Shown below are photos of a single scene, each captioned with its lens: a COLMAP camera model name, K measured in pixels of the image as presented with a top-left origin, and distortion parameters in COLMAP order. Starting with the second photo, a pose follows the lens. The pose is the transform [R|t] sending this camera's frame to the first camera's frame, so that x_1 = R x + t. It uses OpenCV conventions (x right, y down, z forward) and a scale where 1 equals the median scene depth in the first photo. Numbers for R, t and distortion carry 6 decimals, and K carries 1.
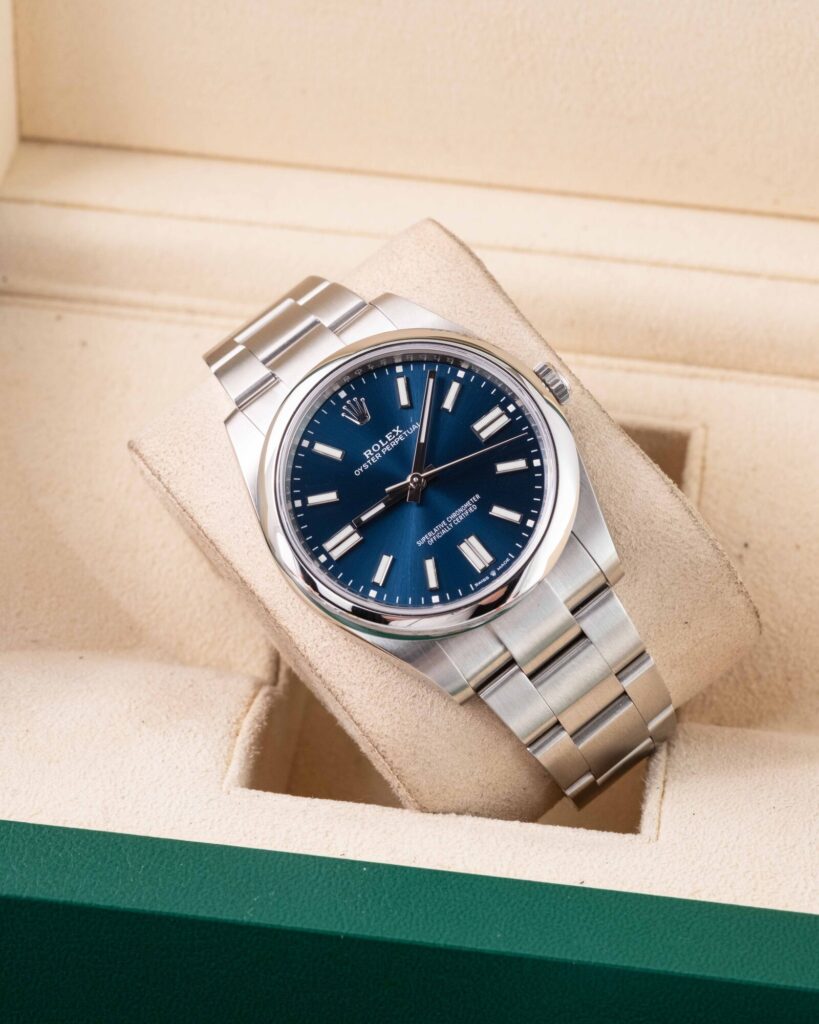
lens RADIAL K [[4543.7, 0, 409.5], [0, 4543.7, 512.0], [0, 0, 1]] dist [0.082425, -0.246110]
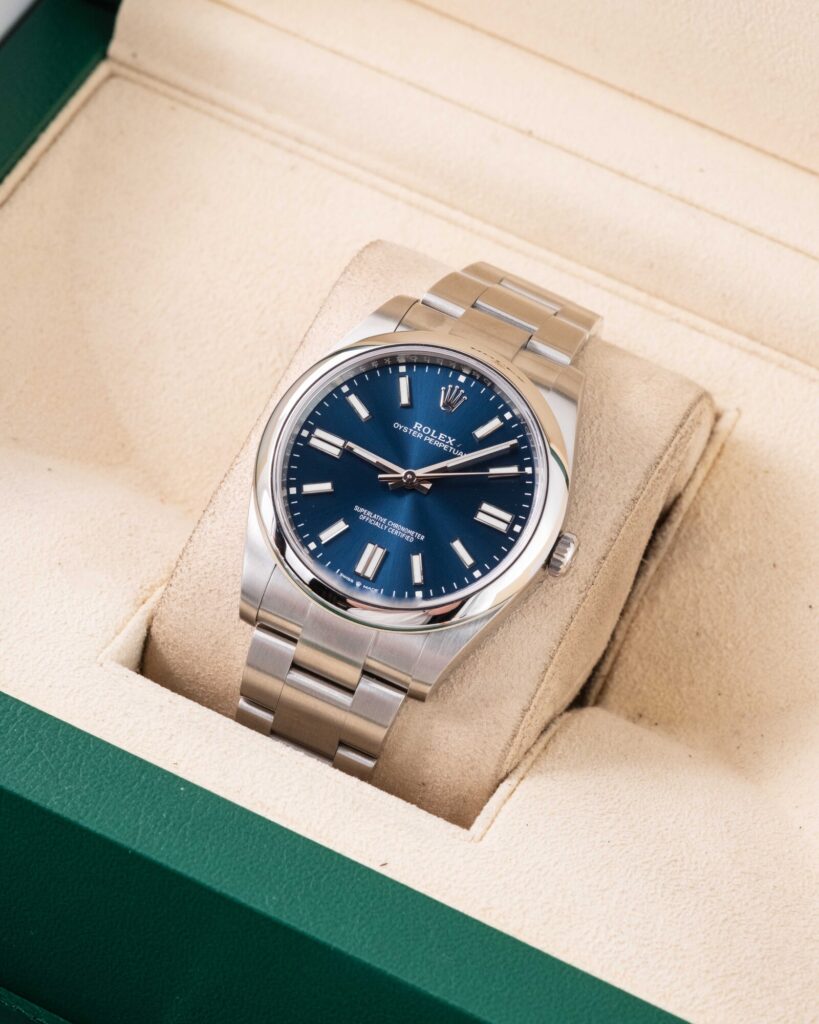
lens RADIAL K [[4543.7, 0, 409.5], [0, 4543.7, 512.0], [0, 0, 1]] dist [0.082425, -0.246110]
pose [[0.940704, 0.296619, -0.164598, 0.169880], [-0.265015, 0.945490, 0.189251, -0.168964], [0.211761, -0.134408, 0.968035, 0.030808]]
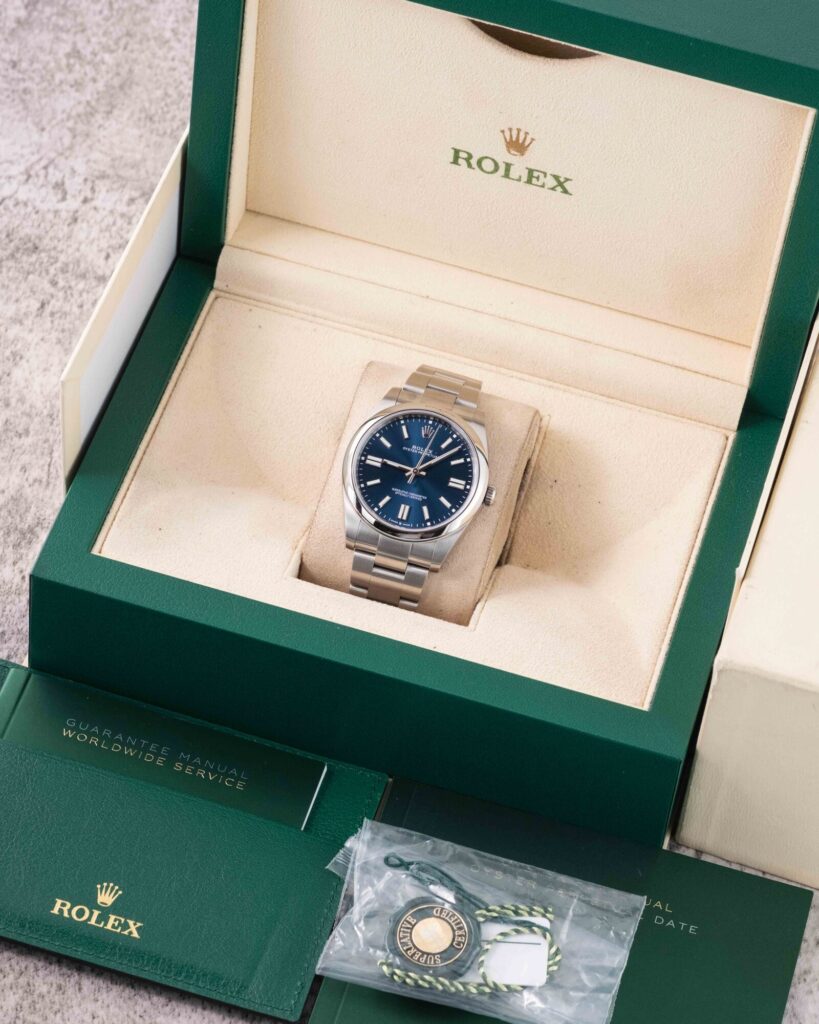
lens RADIAL K [[4543.7, 0, 409.5], [0, 4543.7, 512.0], [0, 0, 1]] dist [0.082425, -0.246110]
pose [[0.986665, 0.151421, -0.059689, 0.134822], [-0.138393, 0.973512, 0.181992, -0.350309], [0.085666, -0.171305, 0.981487, -1.060273]]
